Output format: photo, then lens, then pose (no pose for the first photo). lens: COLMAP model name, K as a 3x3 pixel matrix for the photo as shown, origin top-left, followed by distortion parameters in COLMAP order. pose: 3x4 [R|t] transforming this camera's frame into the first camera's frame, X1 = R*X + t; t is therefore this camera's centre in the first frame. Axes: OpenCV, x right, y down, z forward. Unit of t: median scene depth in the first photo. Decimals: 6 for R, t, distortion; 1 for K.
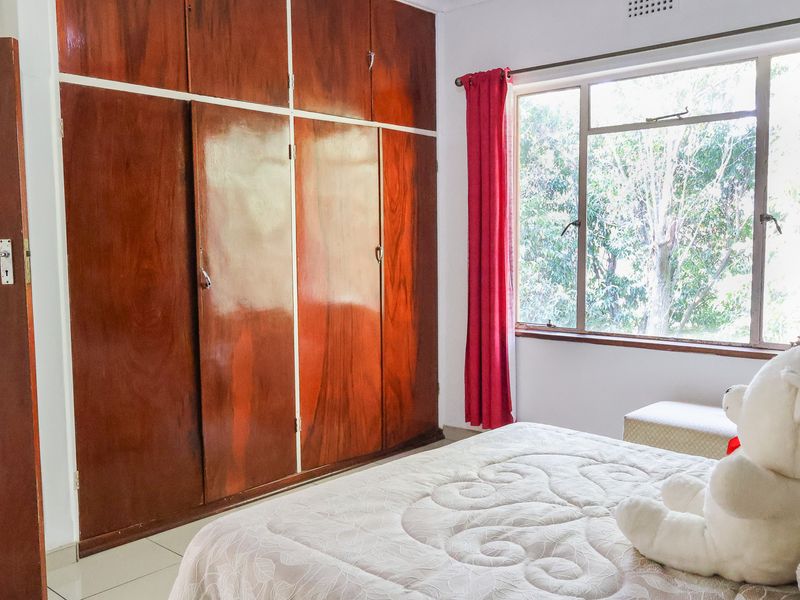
lens RADIAL K [[757.5, 0, 400.0], [0, 757.5, 300.0], [0, 0, 1]] dist [-0.006100, -0.000824]
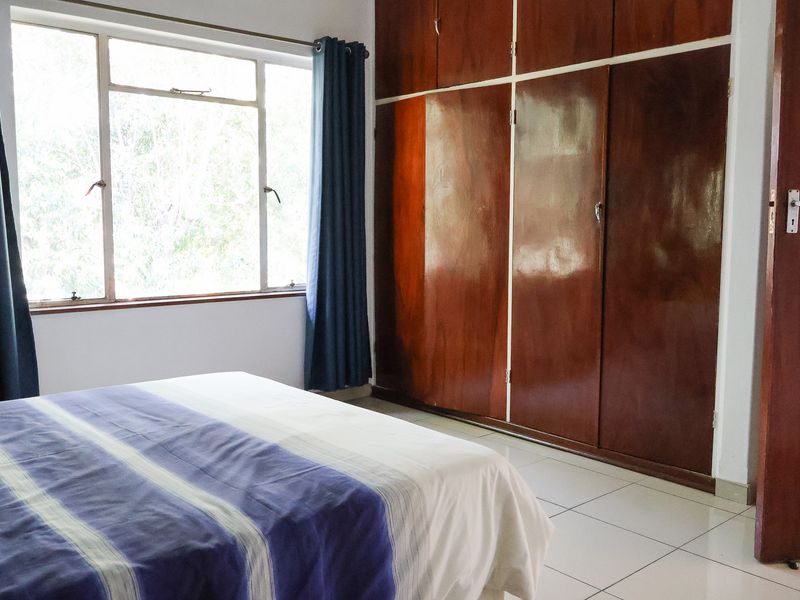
lens RADIAL K [[757.5, 0, 400.0], [0, 757.5, 300.0], [0, 0, 1]] dist [-0.006100, -0.000824]
pose [[0.115678, -0.099540, 0.988287, -0.771766], [0.063271, 0.993684, 0.092678, -0.027553], [-0.991270, 0.051809, 0.121246, 0.630461]]
